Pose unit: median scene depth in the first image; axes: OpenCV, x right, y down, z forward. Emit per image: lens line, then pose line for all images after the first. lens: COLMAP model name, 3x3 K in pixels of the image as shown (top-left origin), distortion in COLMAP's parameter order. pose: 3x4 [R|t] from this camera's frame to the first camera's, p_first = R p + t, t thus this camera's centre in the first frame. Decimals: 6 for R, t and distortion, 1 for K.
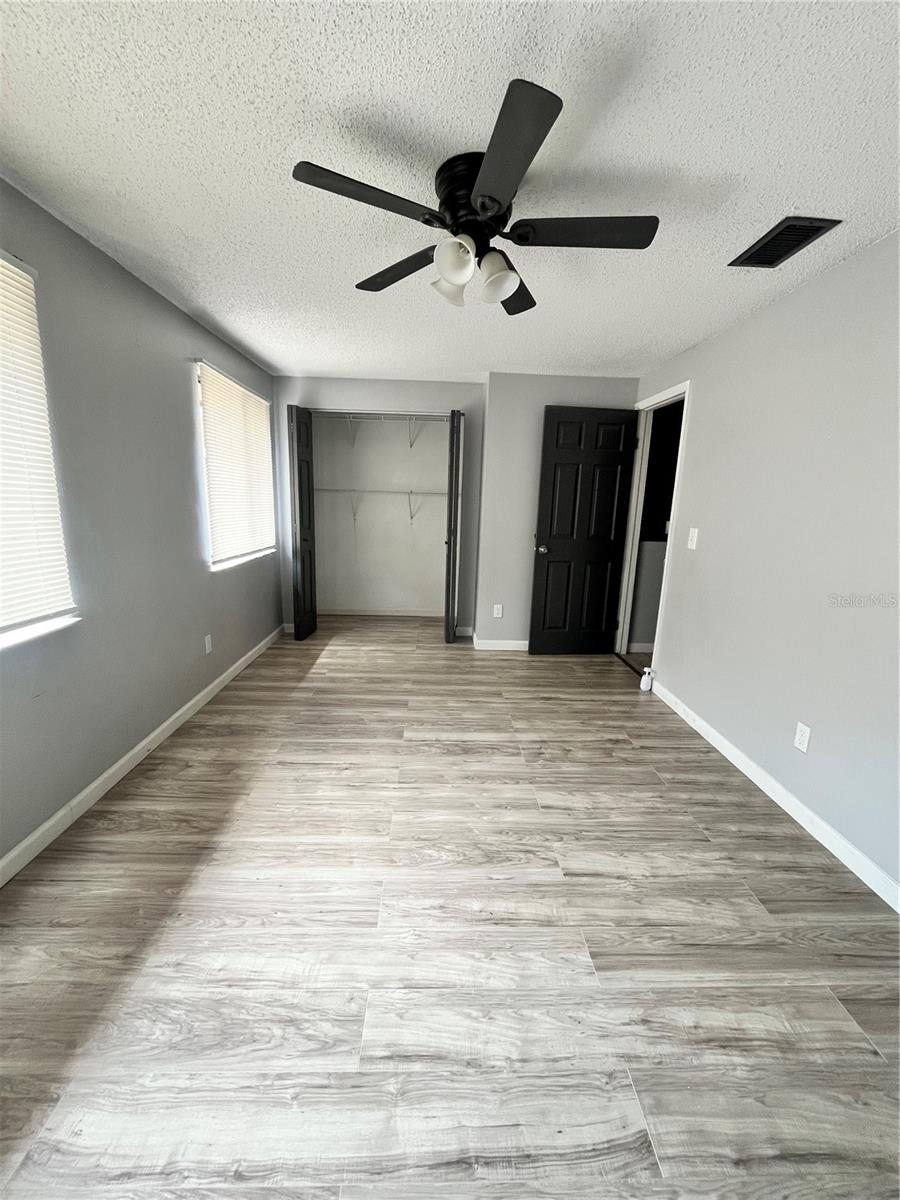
lens RADIAL K [[485.3, 0, 445.0], [0, 485.3, 600.9], [0, 0, 1]] dist [-0.005554, 0.000122]
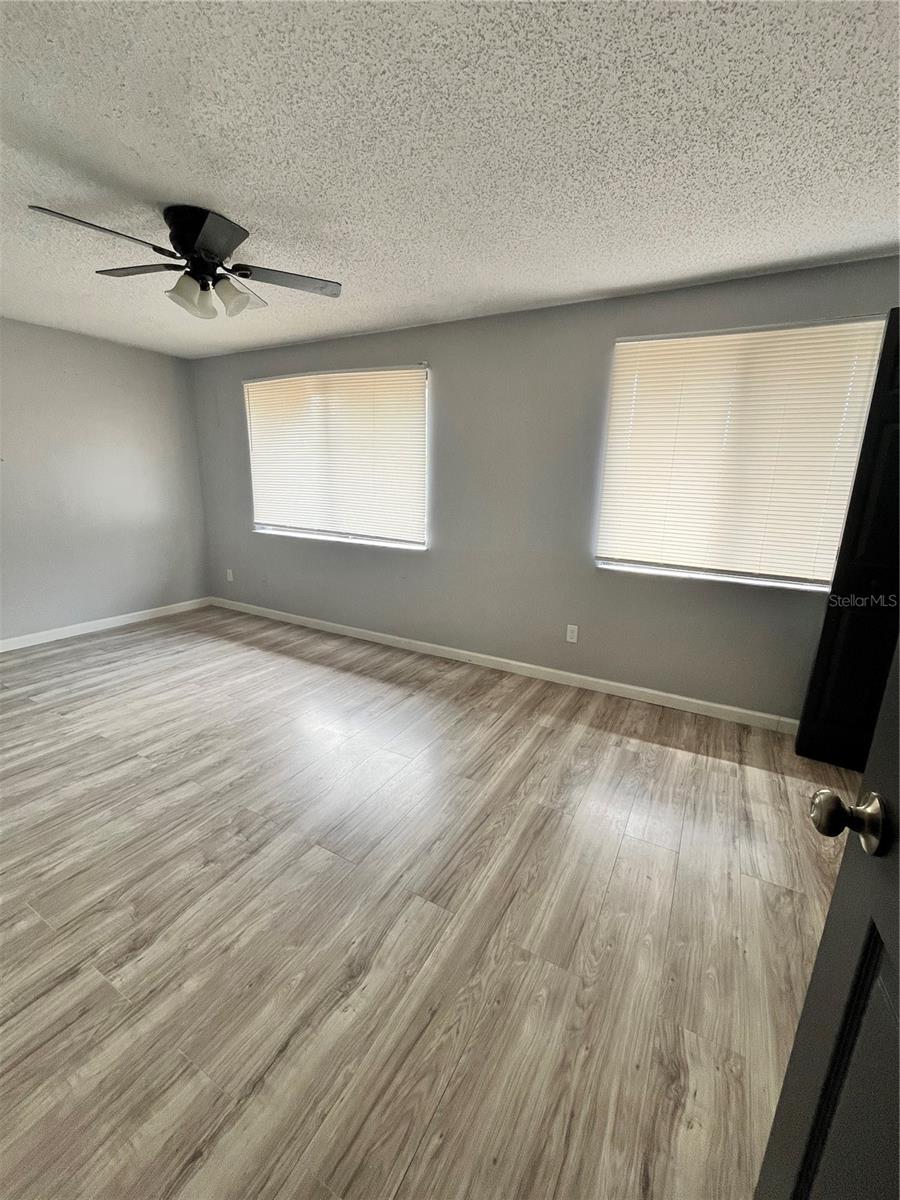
lens RADIAL K [[485.3, 0, 450.6], [0, 485.3, 600.4], [0, 0, 1]] dist [-0.005554, 0.000122]
pose [[-0.502041, 0.168328, -0.848305, 0.544265], [-0.221081, 0.923307, 0.314050, -0.264328], [0.836109, 0.345210, -0.426324, 1.342692]]
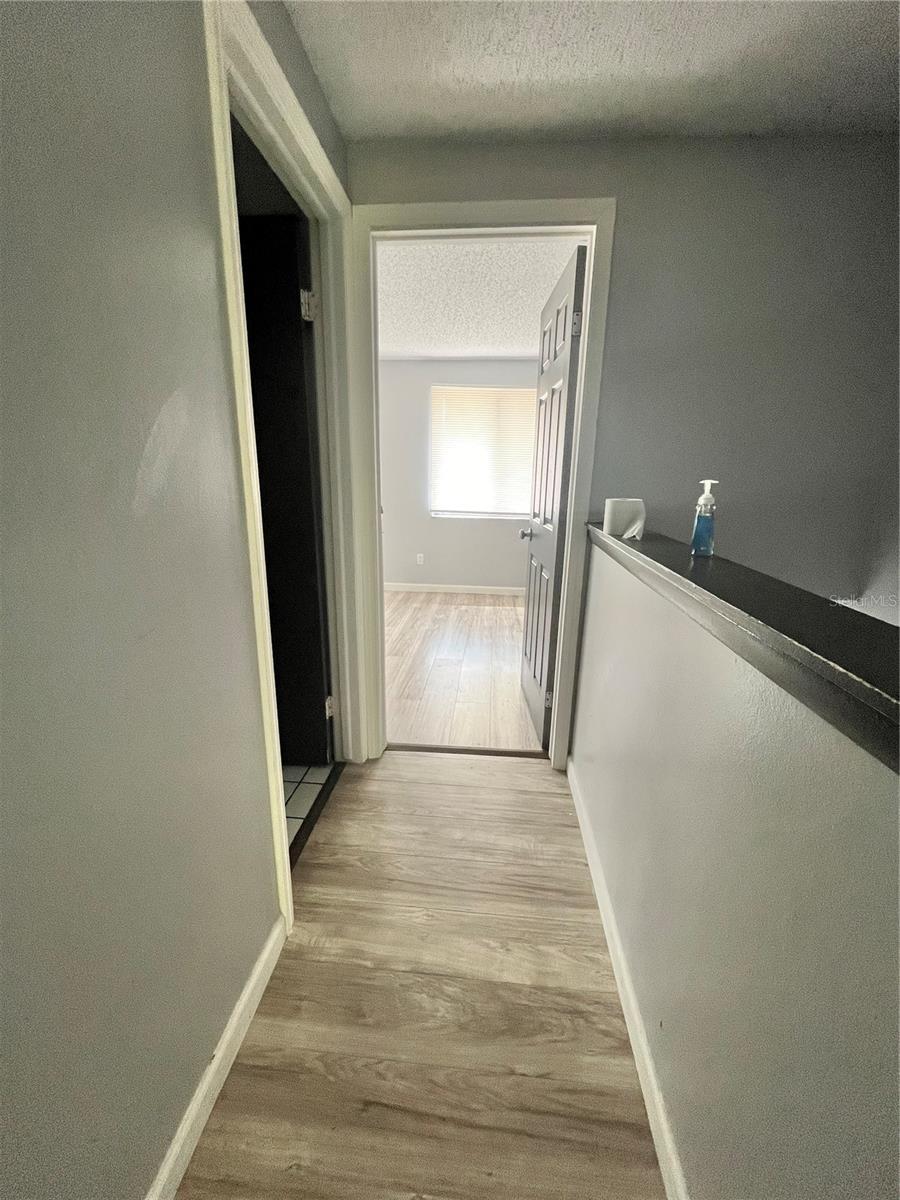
lens RADIAL K [[485.3, 0, 447.7], [0, 485.3, 598.7], [0, 0, 1]] dist [-0.005554, 0.000122]
pose [[-0.111268, 0.219852, -0.969167, 1.277087], [-0.231136, 0.942754, 0.240397, -0.227055], [0.966538, 0.250758, -0.054083, 1.364342]]
